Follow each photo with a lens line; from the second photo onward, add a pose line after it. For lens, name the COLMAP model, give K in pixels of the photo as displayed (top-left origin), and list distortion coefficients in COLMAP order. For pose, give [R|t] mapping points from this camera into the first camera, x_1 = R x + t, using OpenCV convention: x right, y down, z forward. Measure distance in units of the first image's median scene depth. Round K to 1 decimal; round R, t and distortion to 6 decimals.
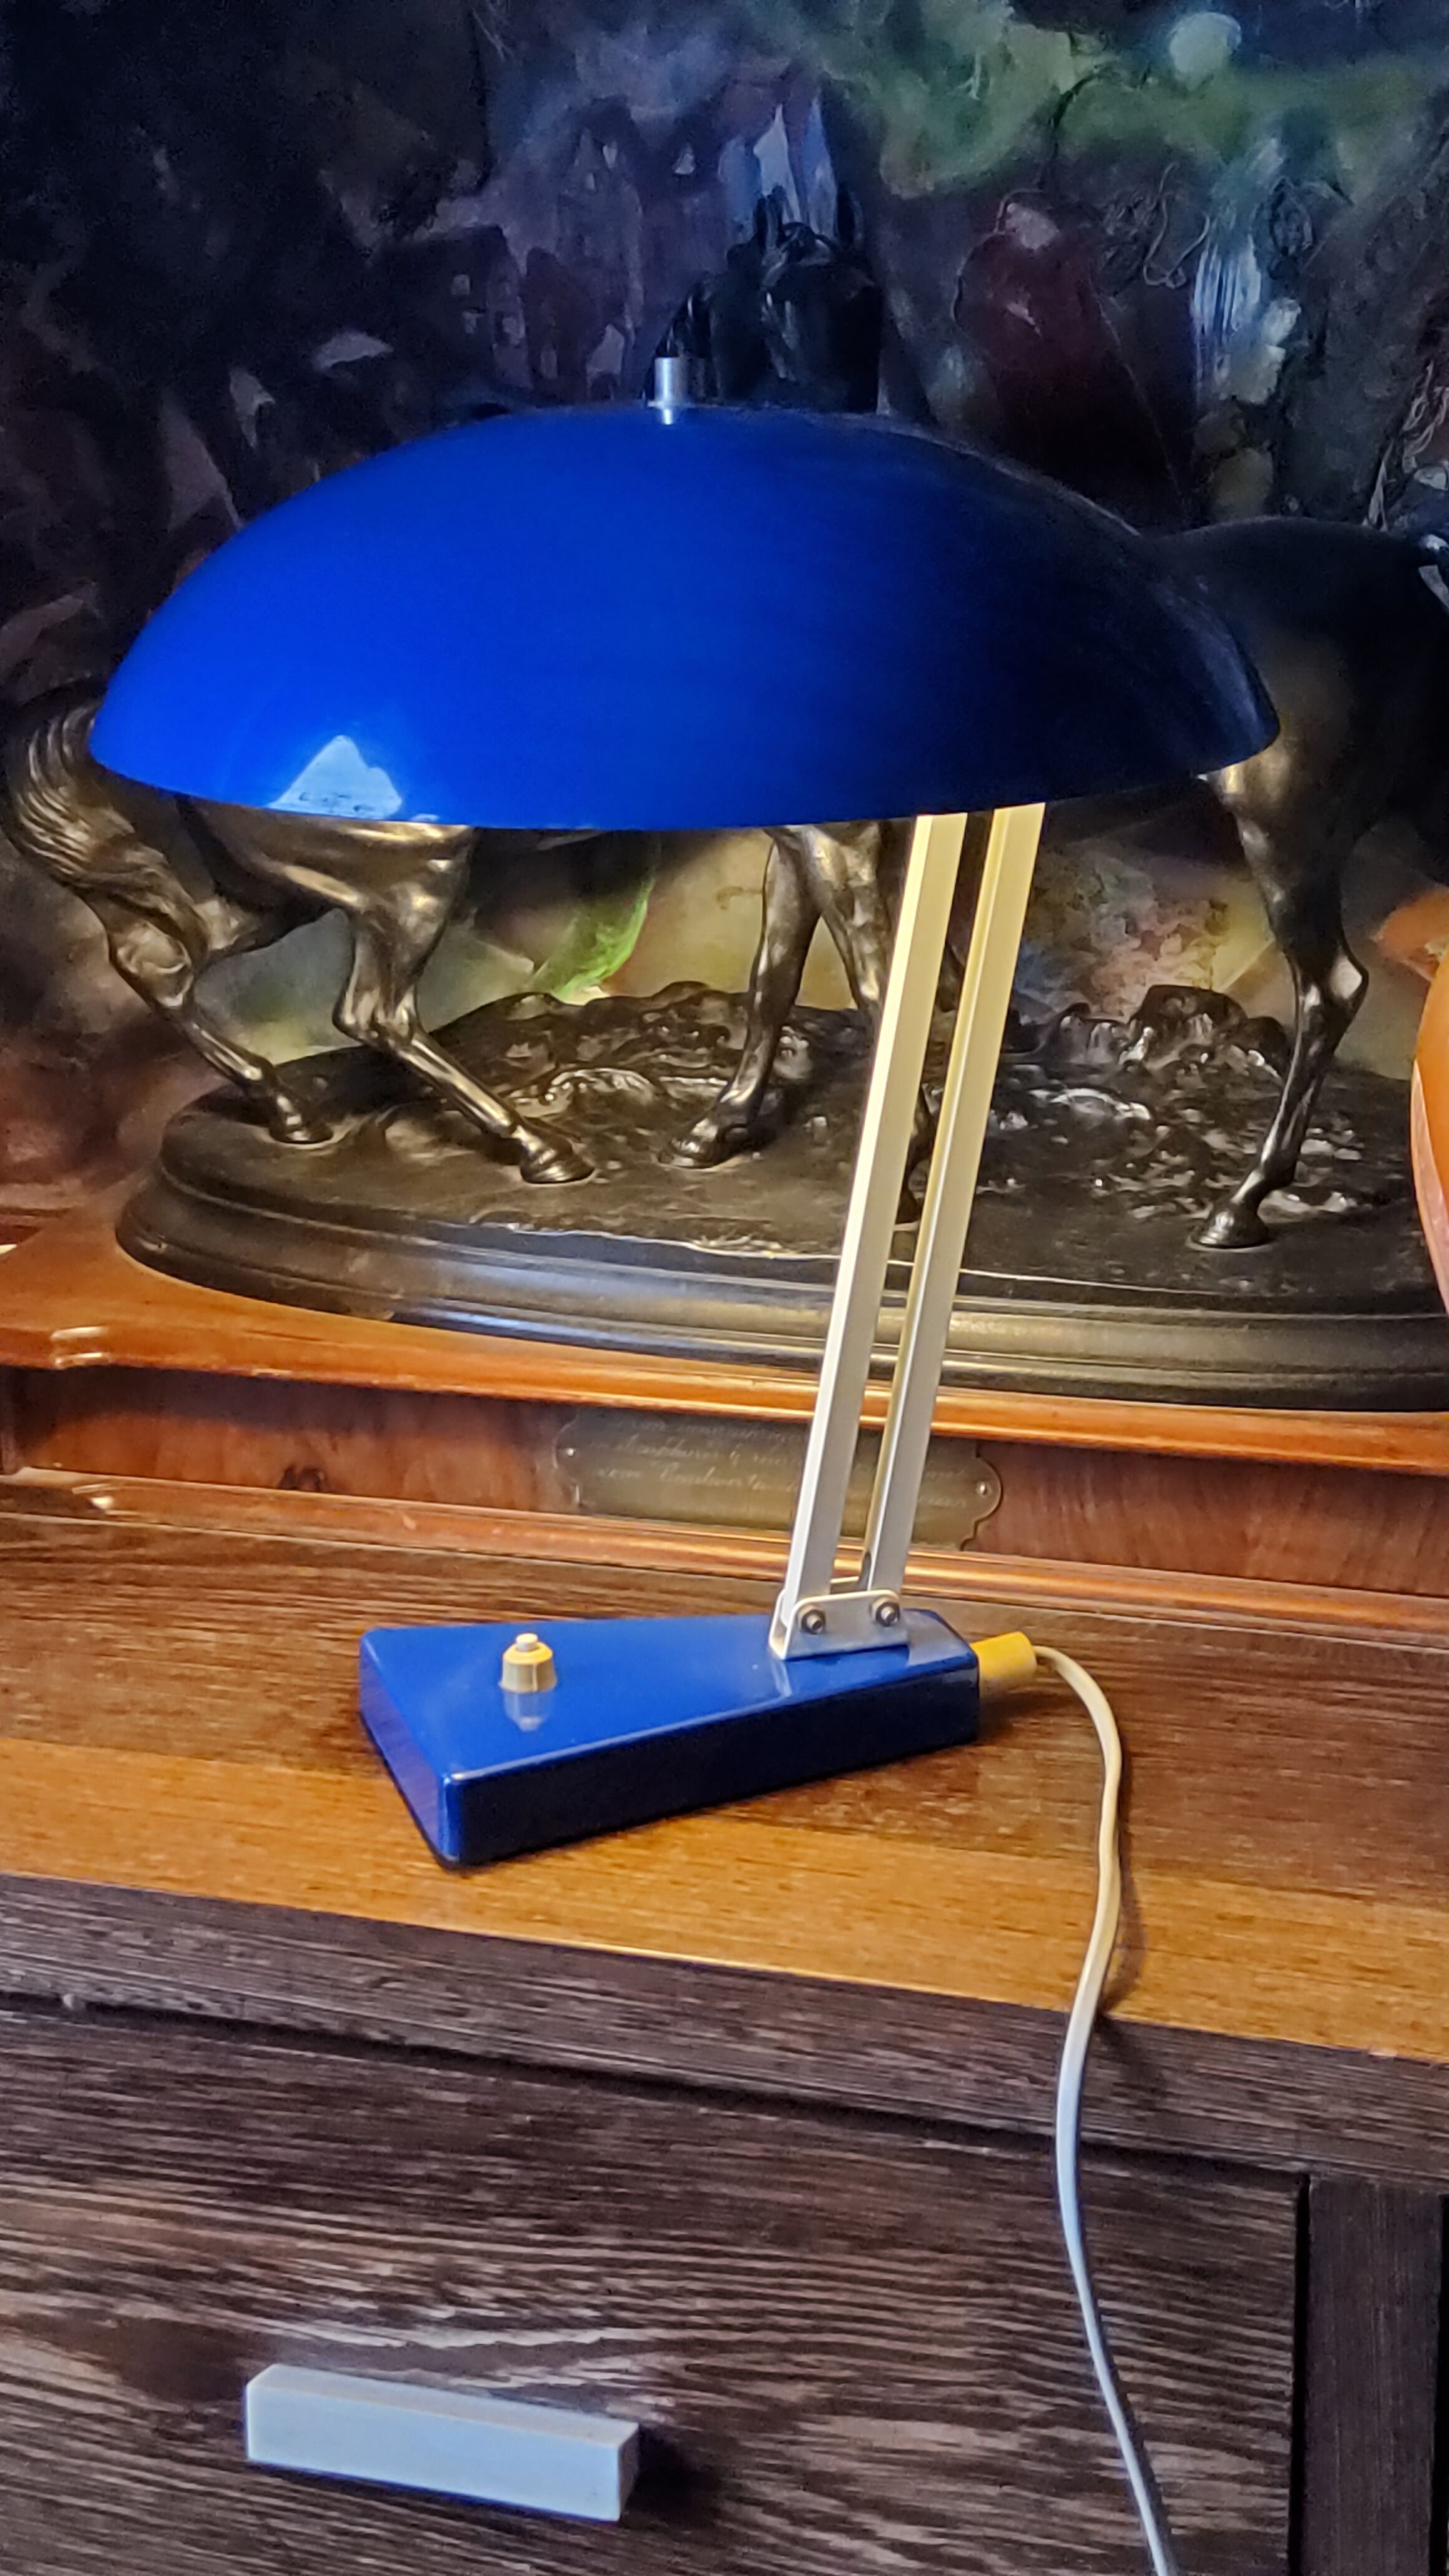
lens RADIAL K [[3850.6, 0, 726.5], [0, 3850.6, 1295.0], [0, 0, 1]] dist [0.077498, 0.000000]
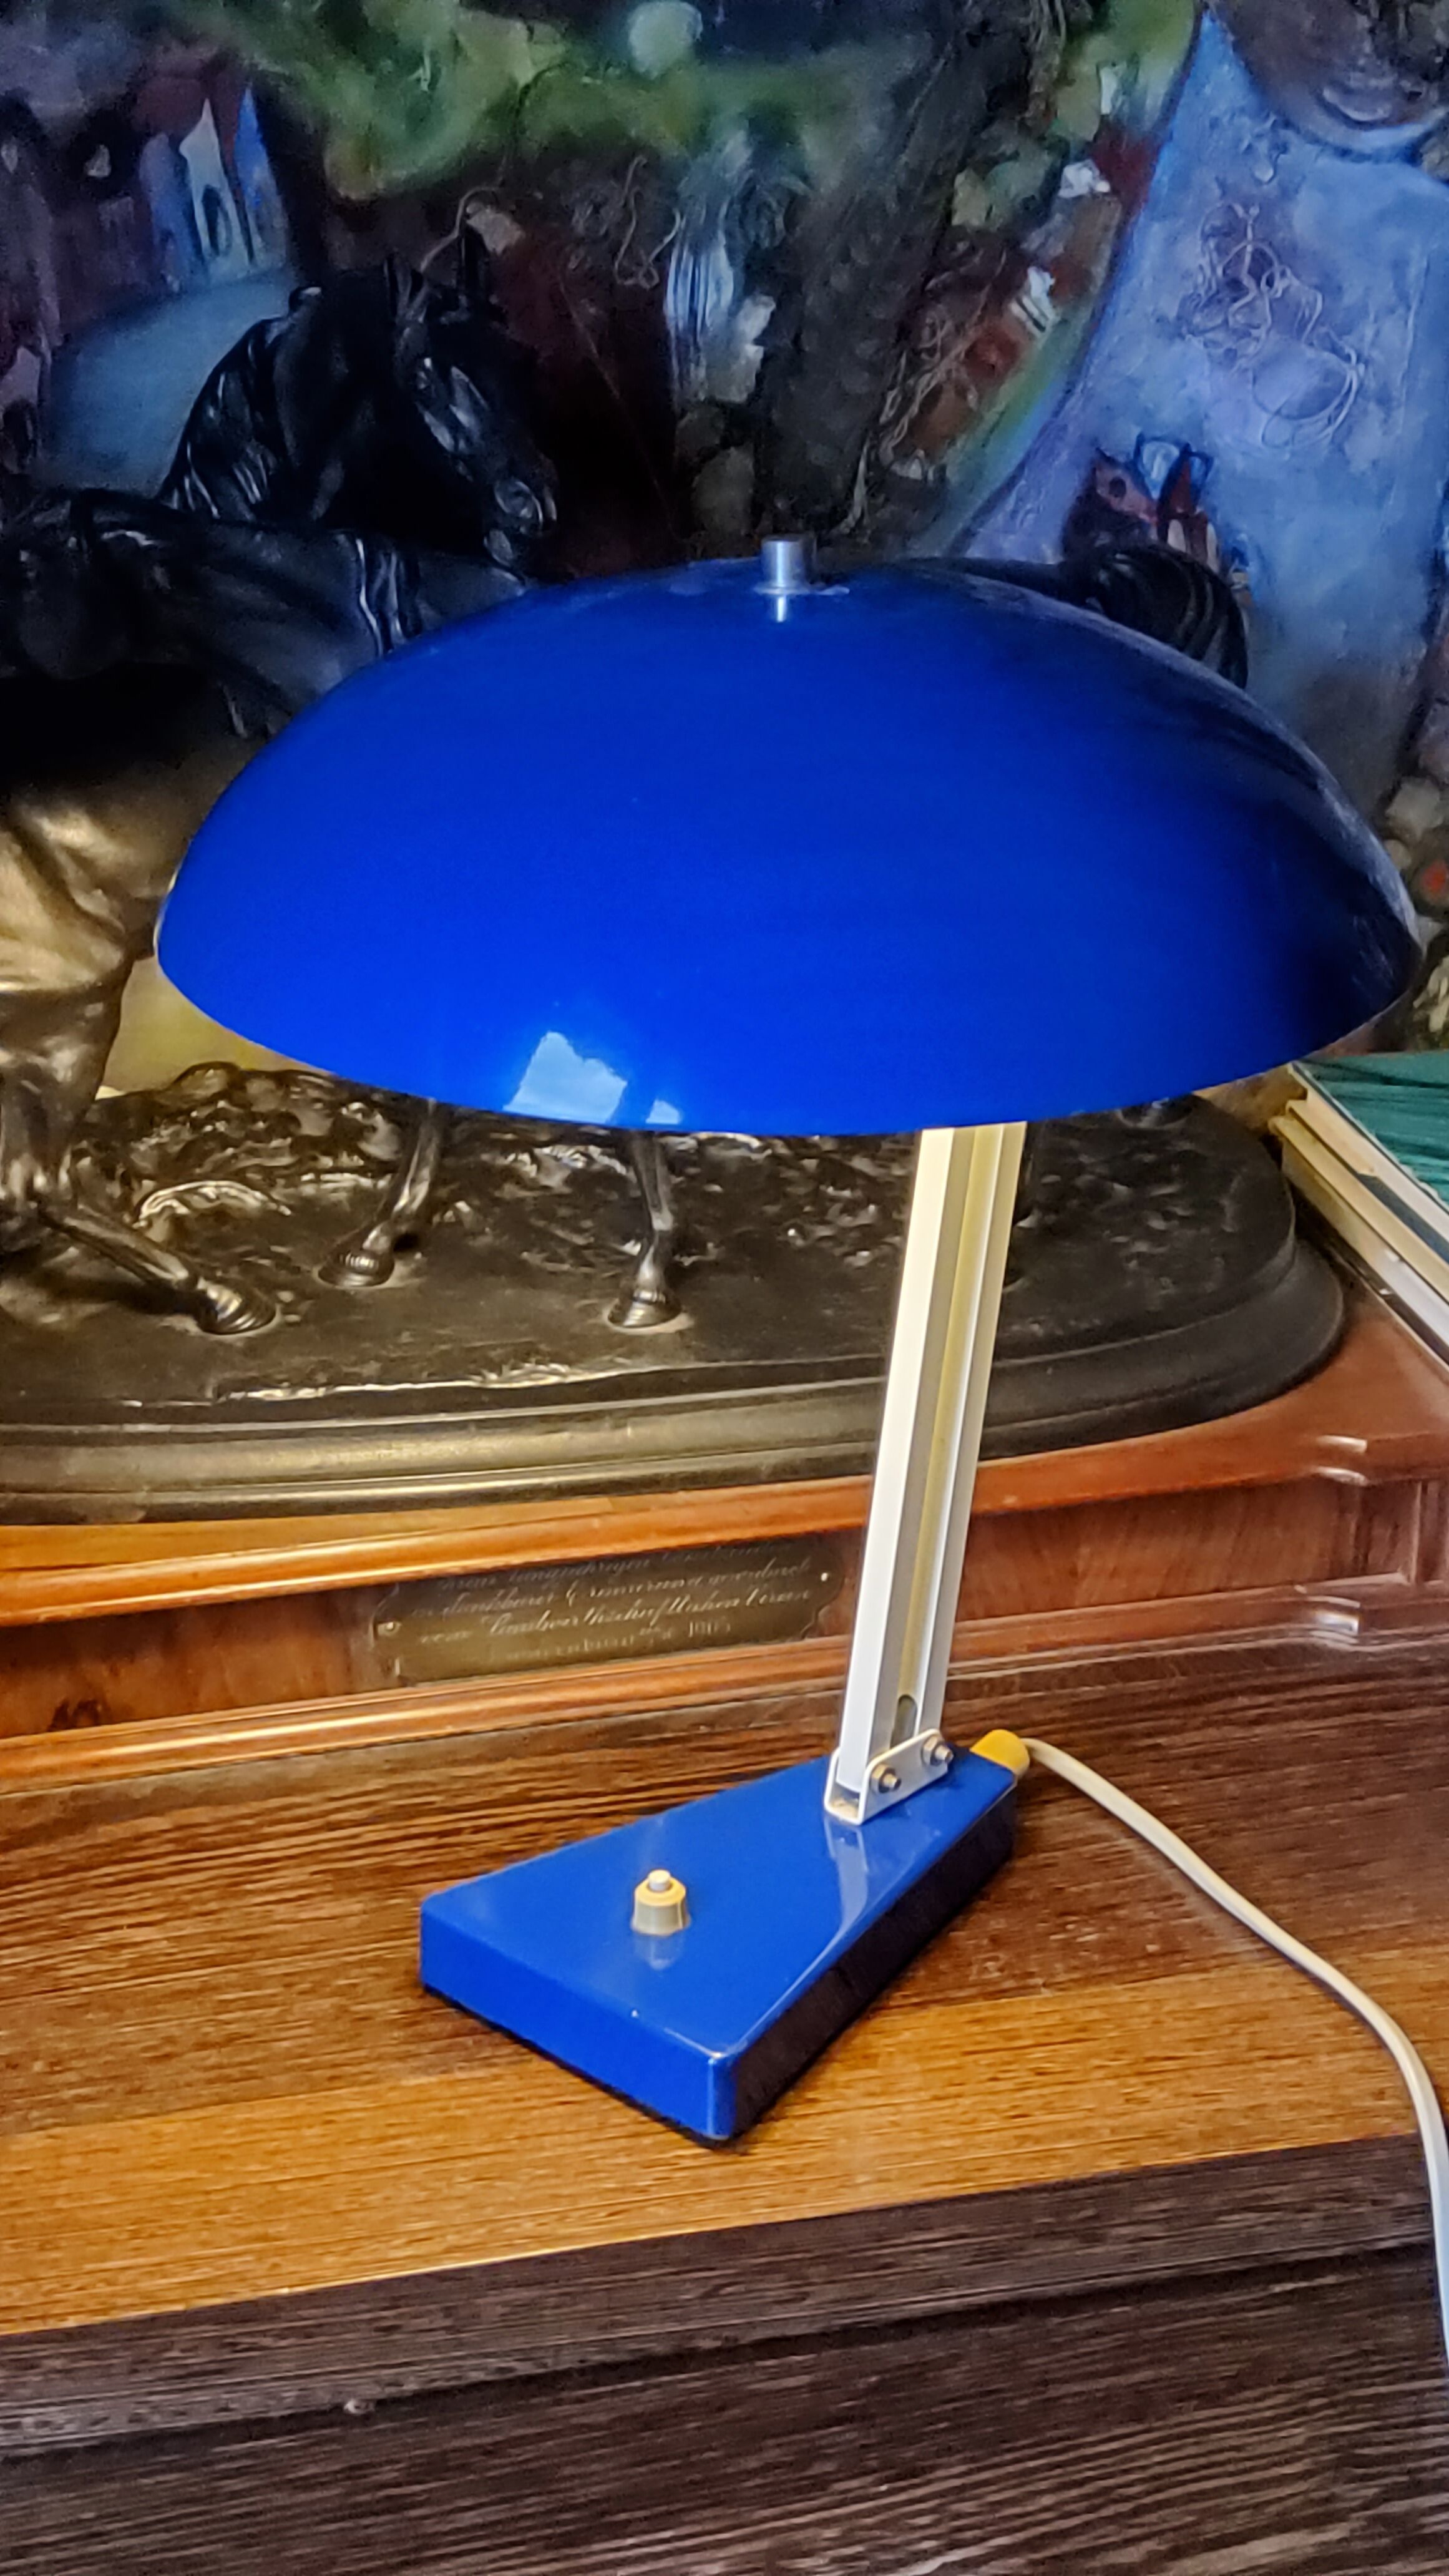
lens RADIAL K [[3850.6, 0, 735.1], [0, 3850.6, 1295.9], [0, 0, 1]] dist [0.077498, 0.000000]
pose [[0.860698, -0.184320, 0.474579, -0.416742], [0.135535, 0.981479, 0.135386, -0.160270], [-0.490744, -0.052204, 0.869739, 0.159481]]
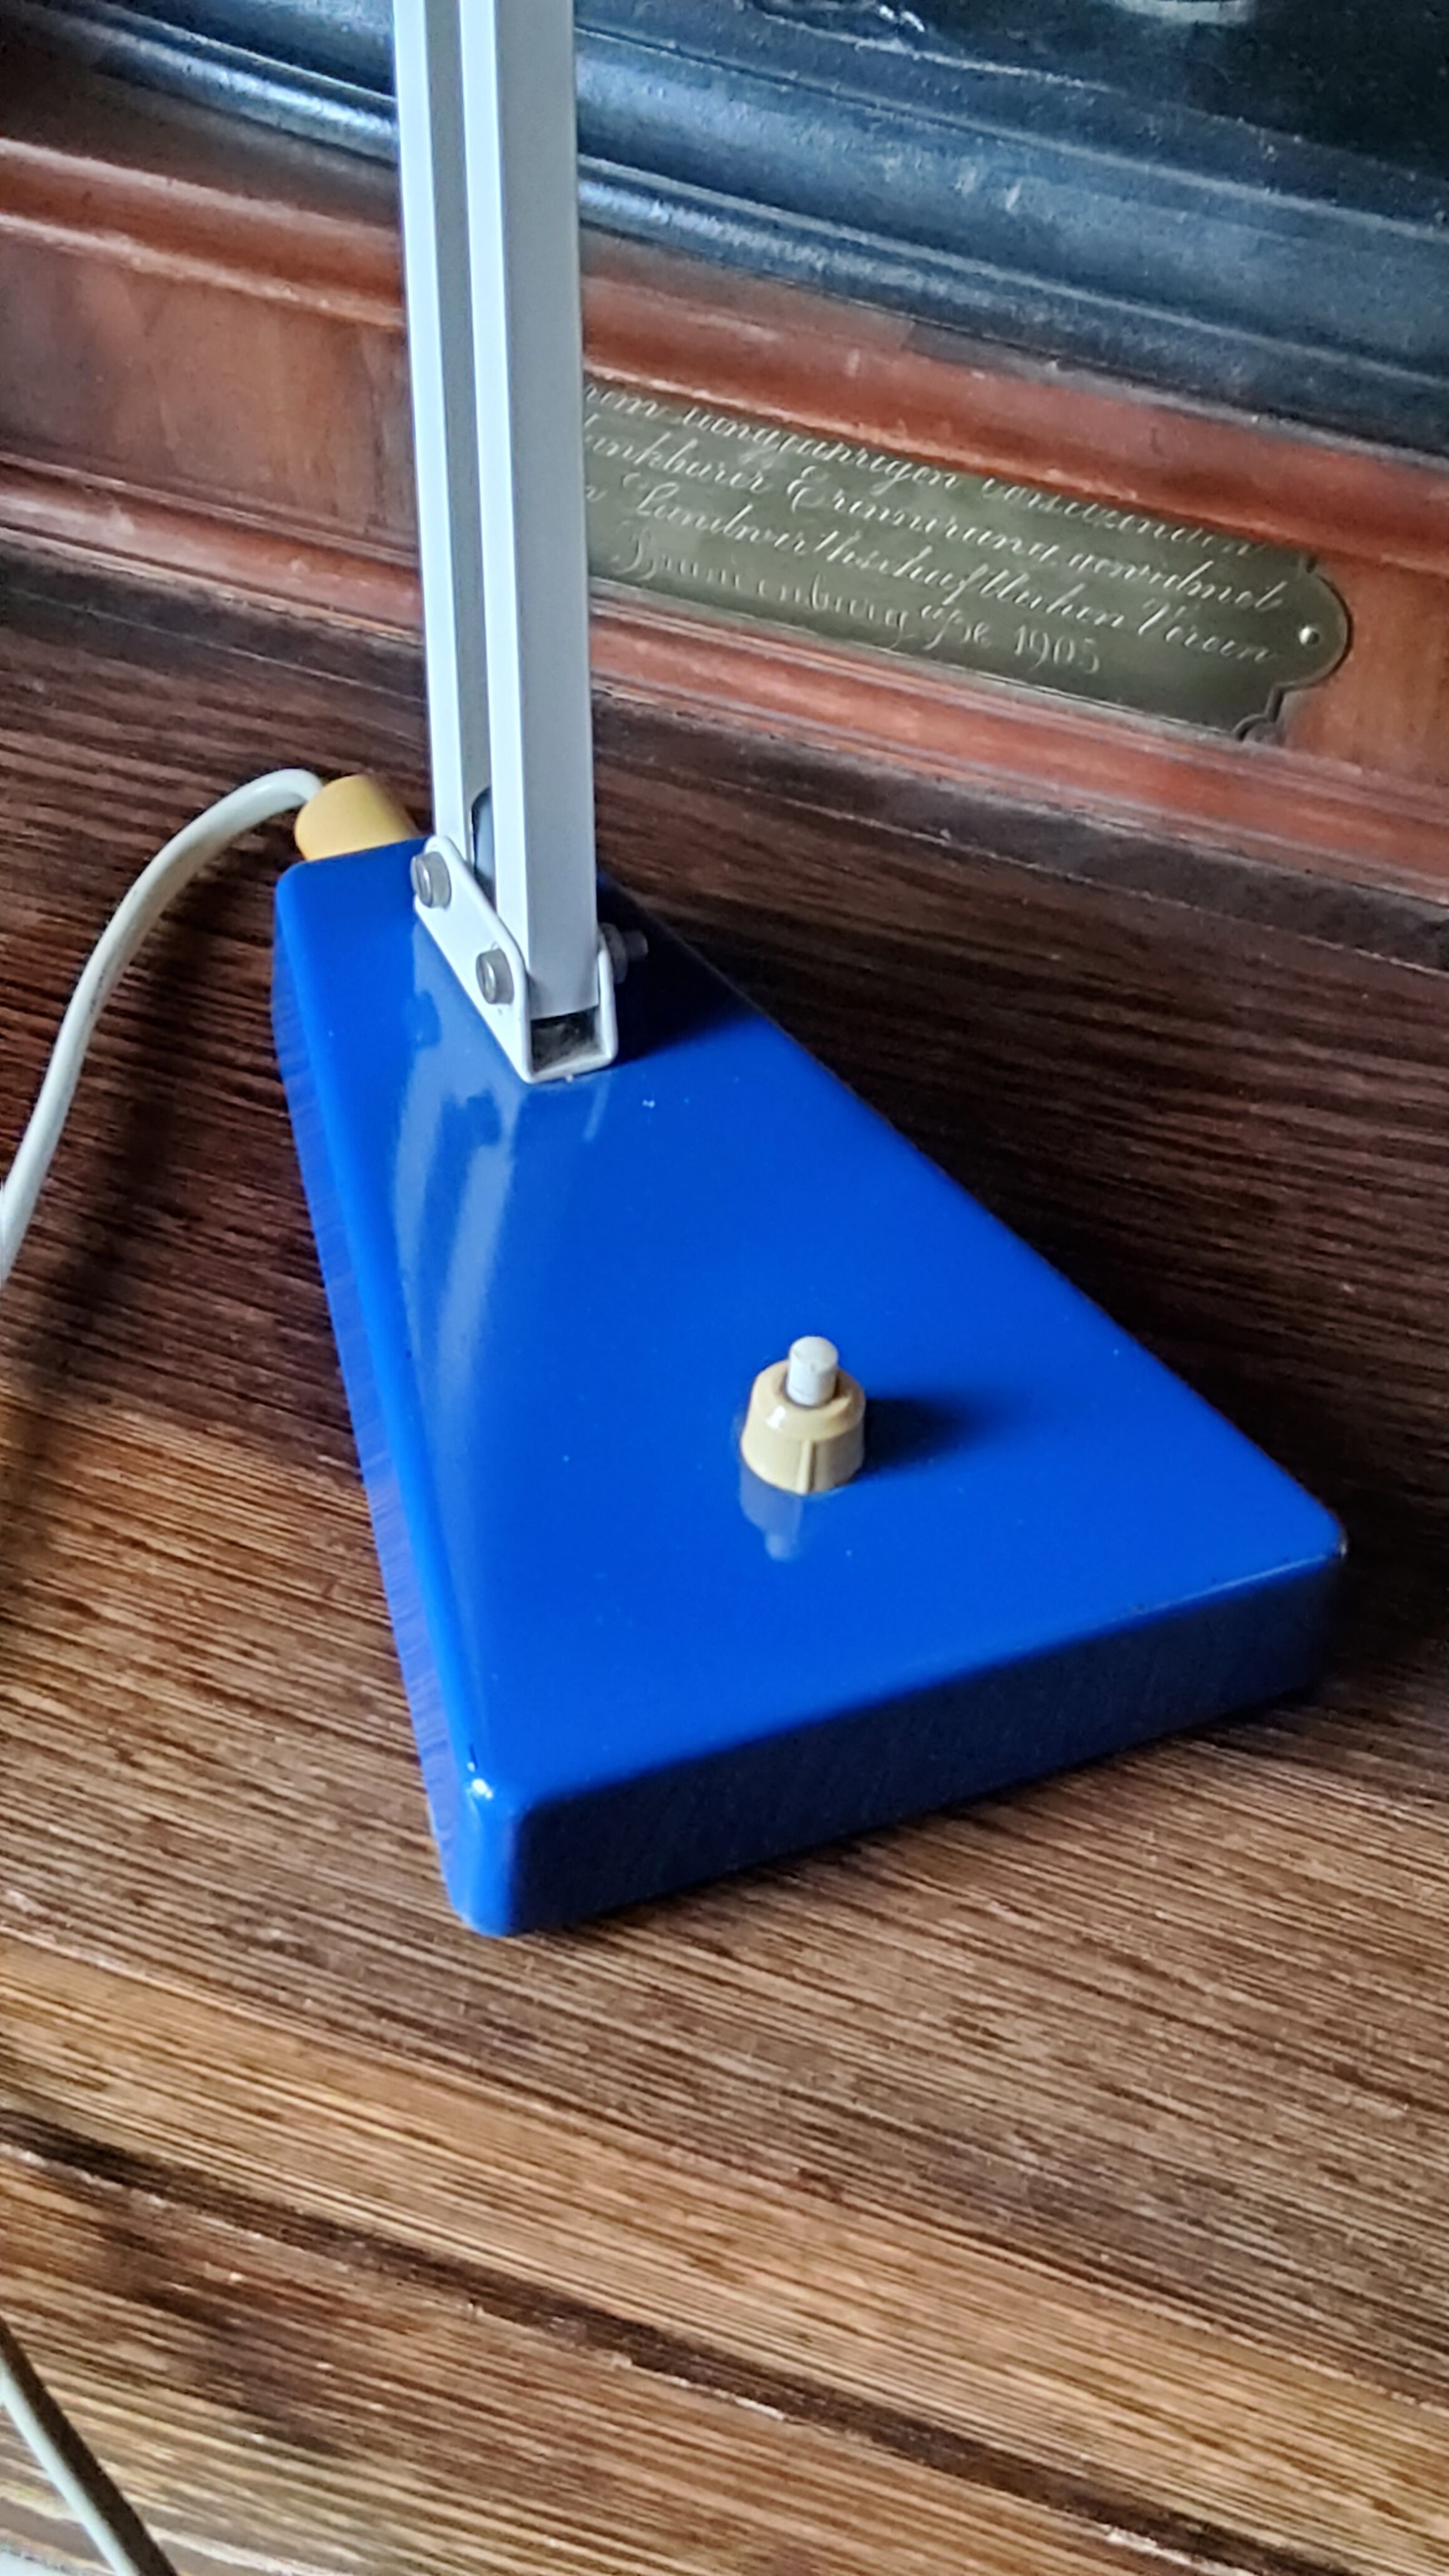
lens RADIAL K [[3850.6, 0, 735.2], [0, 3850.6, 1290.9], [0, 0, 1]] dist [0.077498, 0.000000]
pose [[0.995490, 0.083845, 0.044378, -0.019213], [-0.094834, 0.891601, 0.442780, -0.084615], [-0.002443, -0.444992, 0.895531, 0.543657]]
